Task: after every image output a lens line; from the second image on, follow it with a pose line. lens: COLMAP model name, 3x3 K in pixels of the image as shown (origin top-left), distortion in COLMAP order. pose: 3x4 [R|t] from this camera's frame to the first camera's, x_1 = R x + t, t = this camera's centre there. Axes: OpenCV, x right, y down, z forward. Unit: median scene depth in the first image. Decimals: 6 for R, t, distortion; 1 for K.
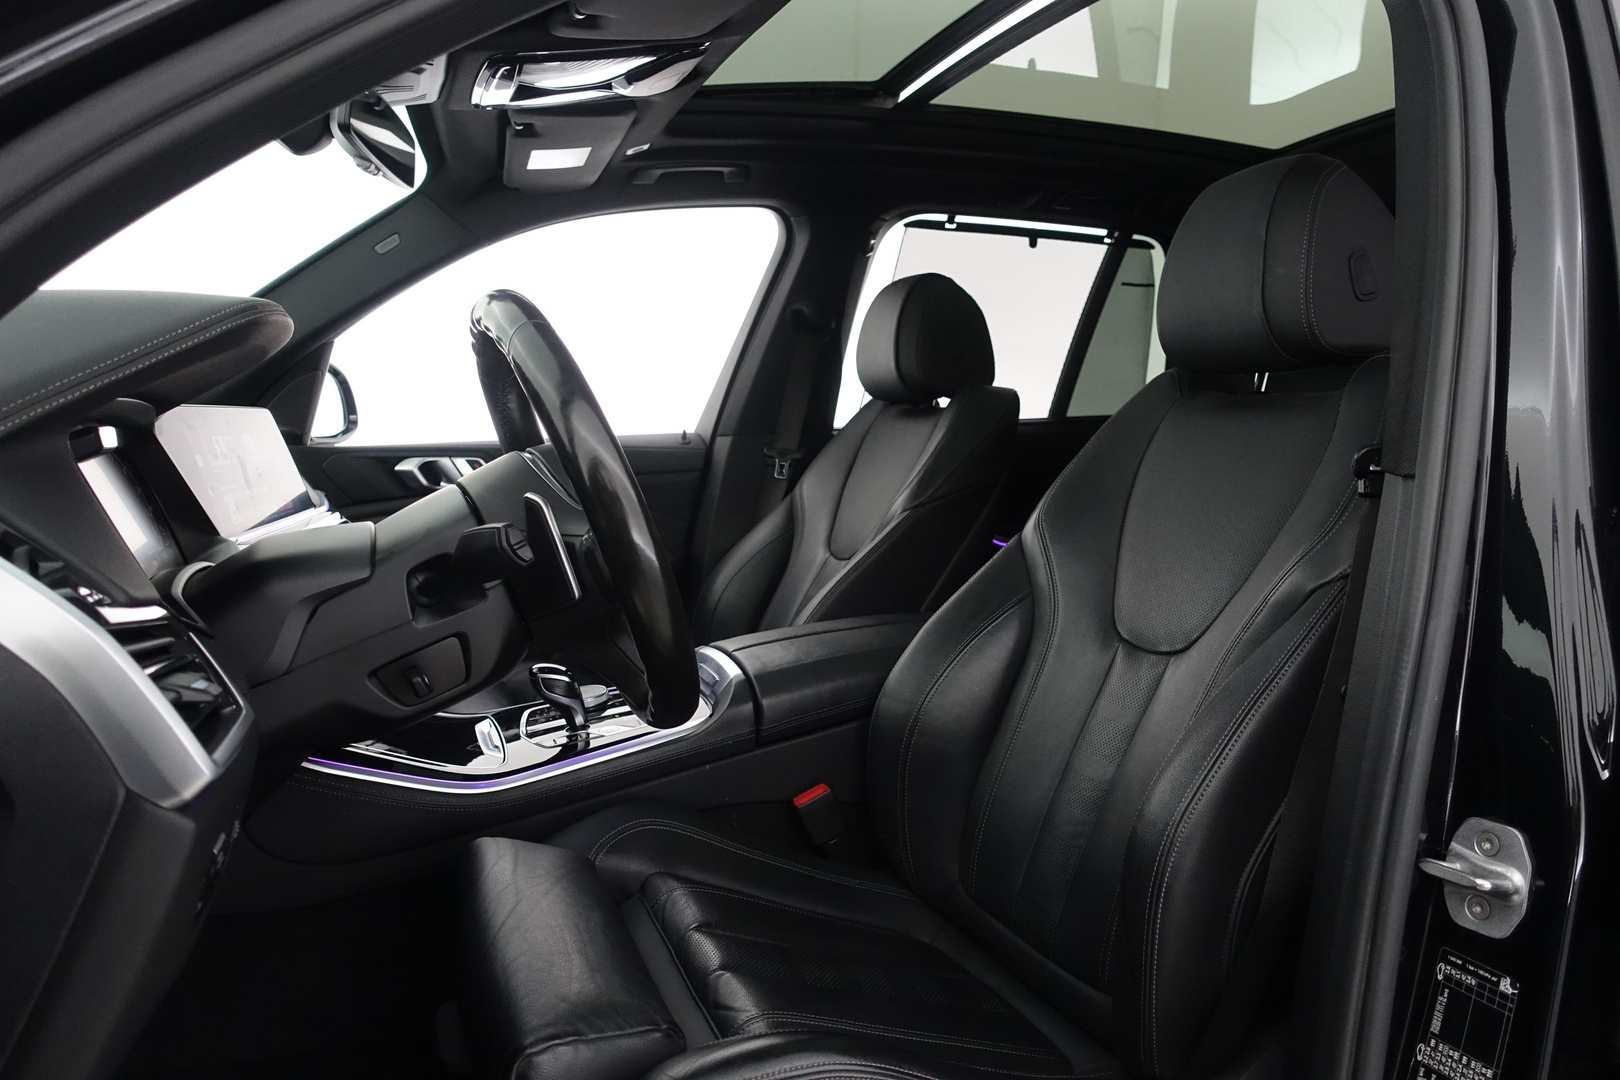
lens RADIAL K [[1086.4, 0, 810.0], [0, 1086.4, 540.0], [0, 0, 1]] dist [-0.008479, 0.000843]
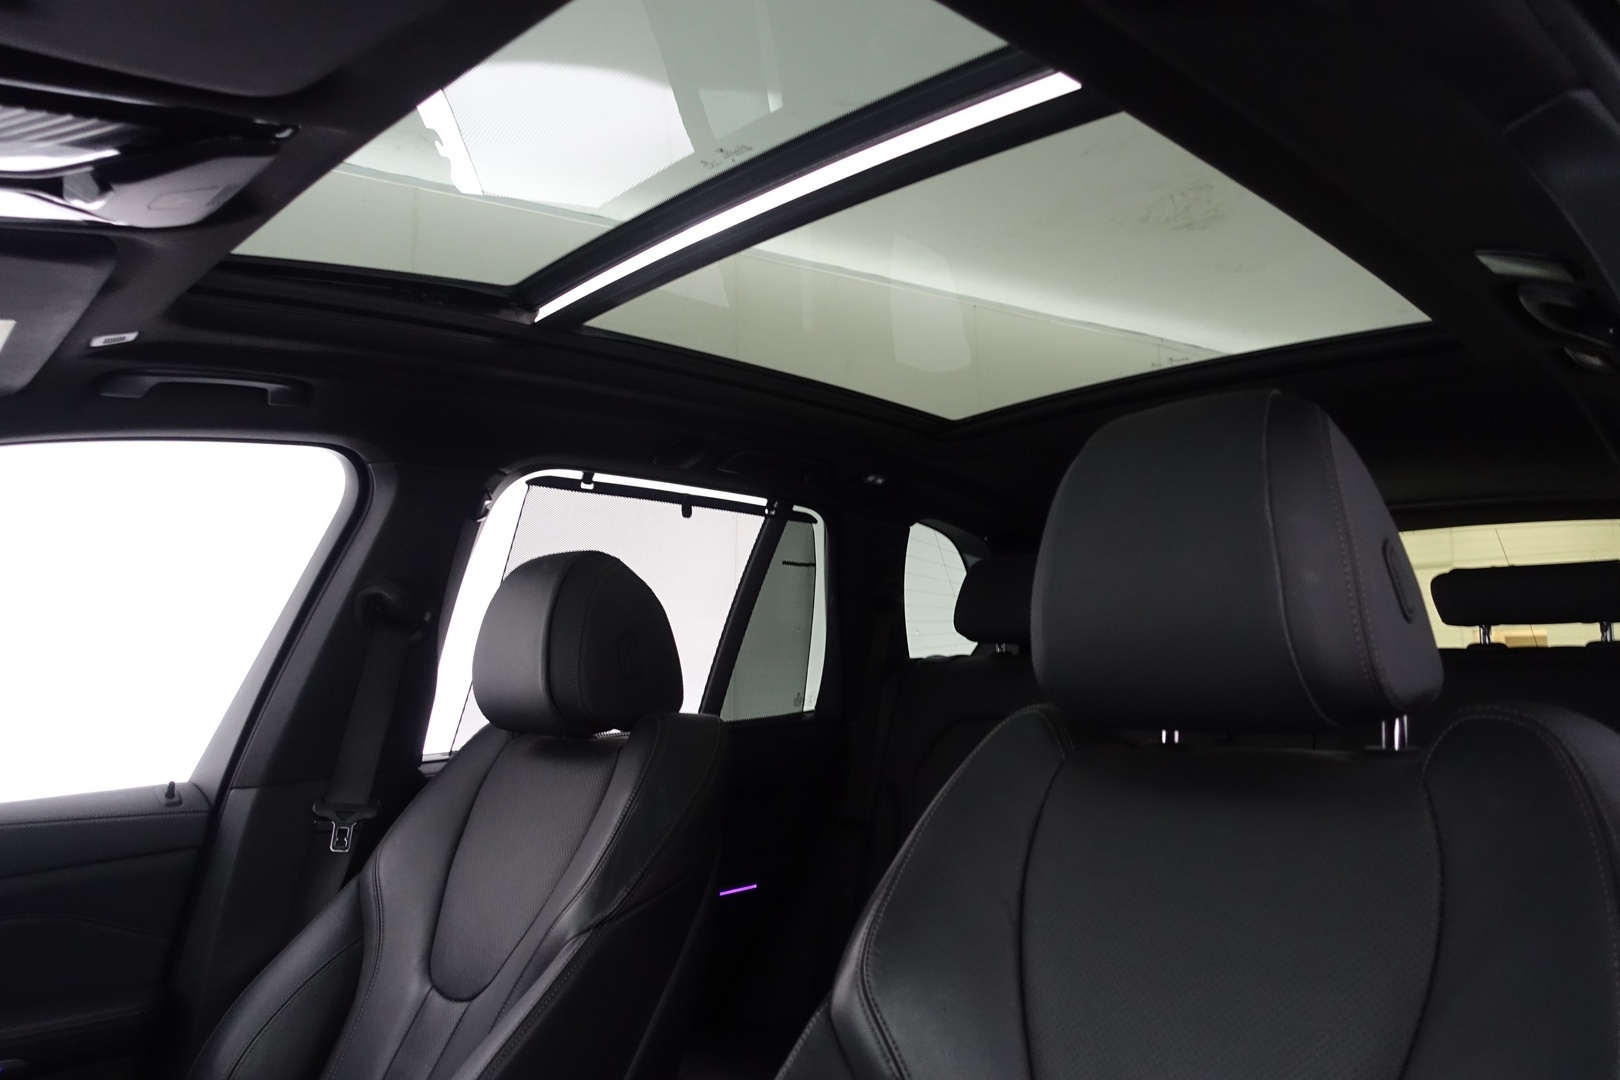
lens RADIAL K [[1086.4, 0, 810.0], [0, 1086.4, 540.0], [0, 0, 1]] dist [-0.008479, 0.000843]
pose [[0.912234, 0.027736, 0.408731, -0.041156], [0.067442, 0.973926, -0.216611, -0.080487], [-0.404081, 0.225165, 0.886577, 0.282236]]
